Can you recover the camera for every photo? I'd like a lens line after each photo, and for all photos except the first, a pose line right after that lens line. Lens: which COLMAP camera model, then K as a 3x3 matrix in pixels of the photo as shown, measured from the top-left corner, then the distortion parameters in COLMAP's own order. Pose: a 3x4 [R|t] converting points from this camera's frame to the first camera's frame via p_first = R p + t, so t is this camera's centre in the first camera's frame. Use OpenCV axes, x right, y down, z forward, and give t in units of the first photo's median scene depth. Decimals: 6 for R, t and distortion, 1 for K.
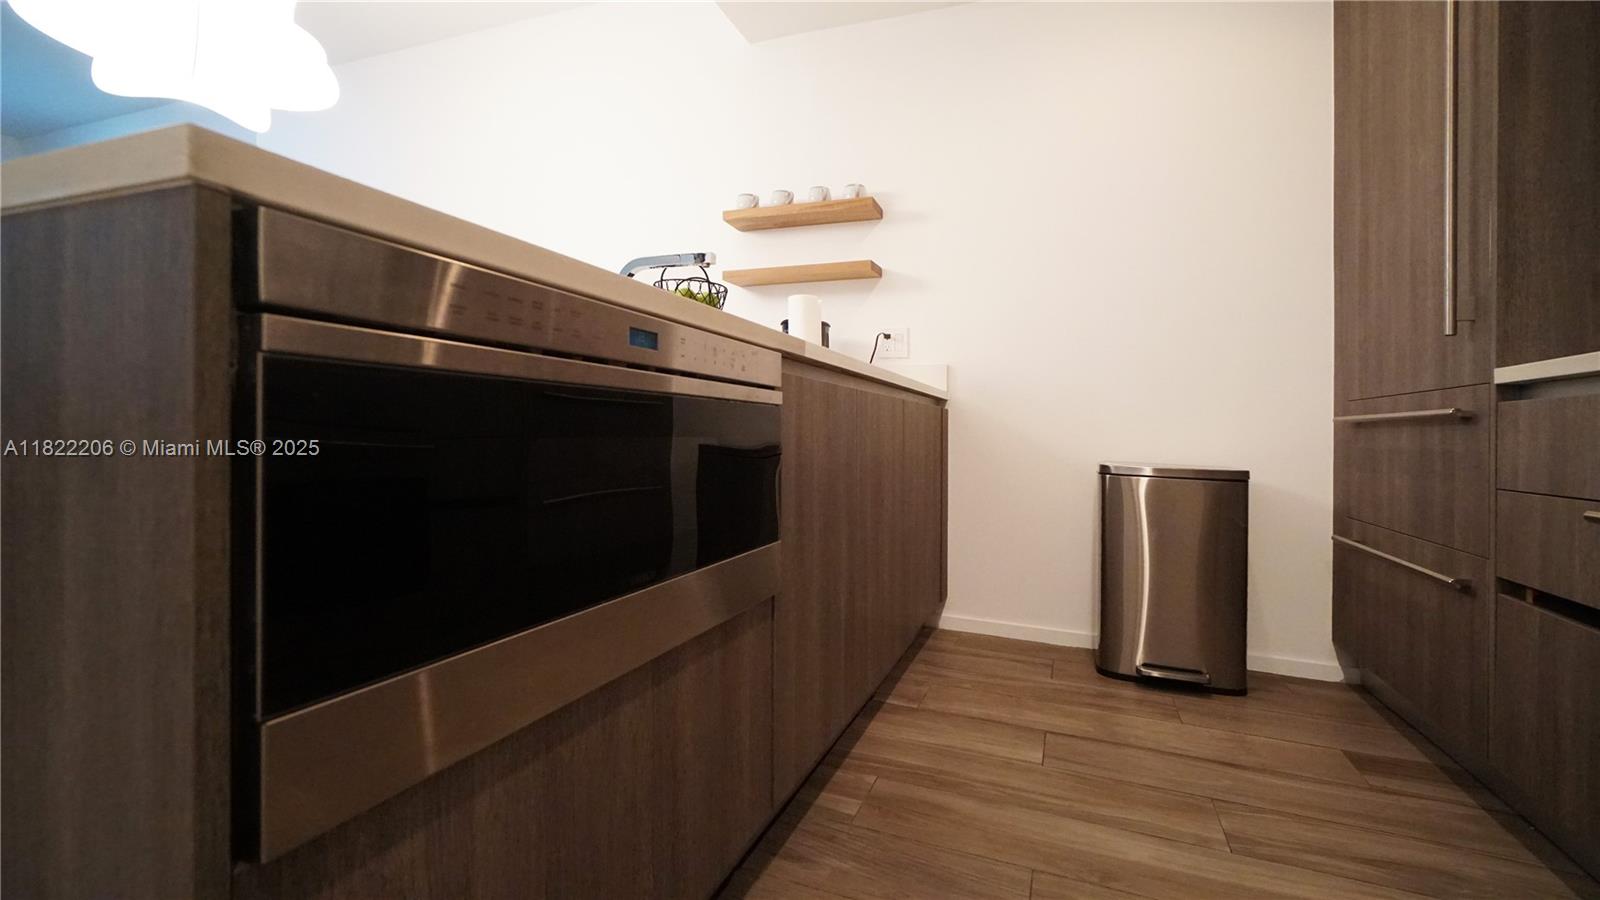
lens RADIAL K [[693.7, 0, 791.3], [0, 693.7, 415.3], [0, 0, 1]] dist [-0.000214, -0.000023]
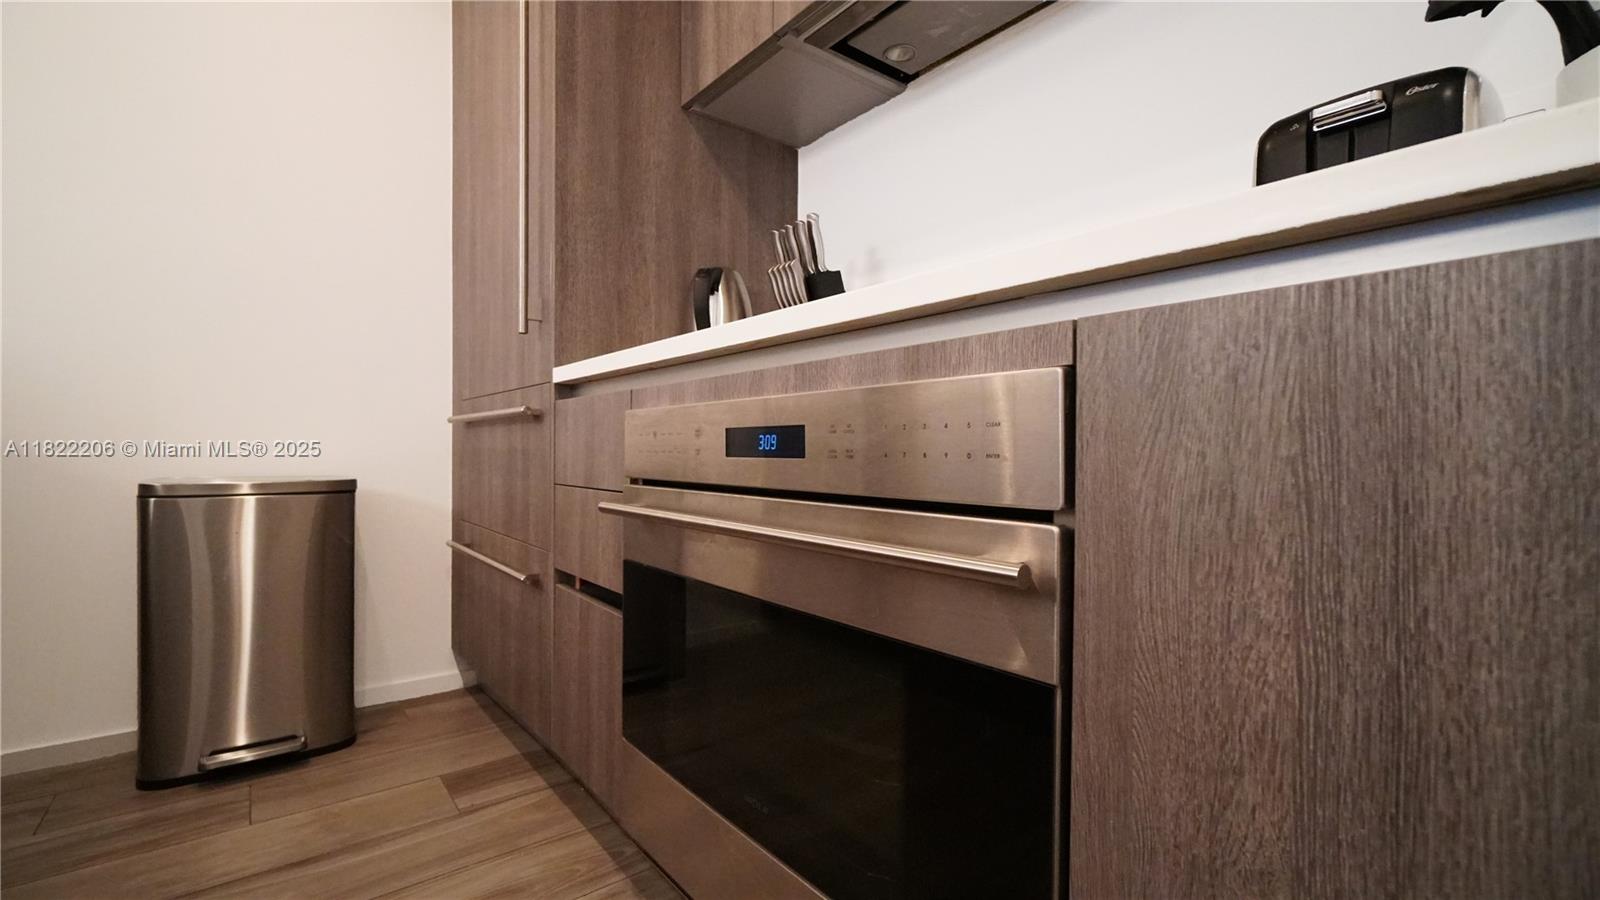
lens RADIAL K [[693.7, 0, 791.3], [0, 693.7, 415.3], [0, 0, 1]] dist [-0.000214, -0.000023]
pose [[0.507432, 0.006973, 0.861663, 0.221653], [-0.002120, 0.999974, -0.006844, 0.007099], [-0.861689, 0.001646, 0.507434, 0.122214]]
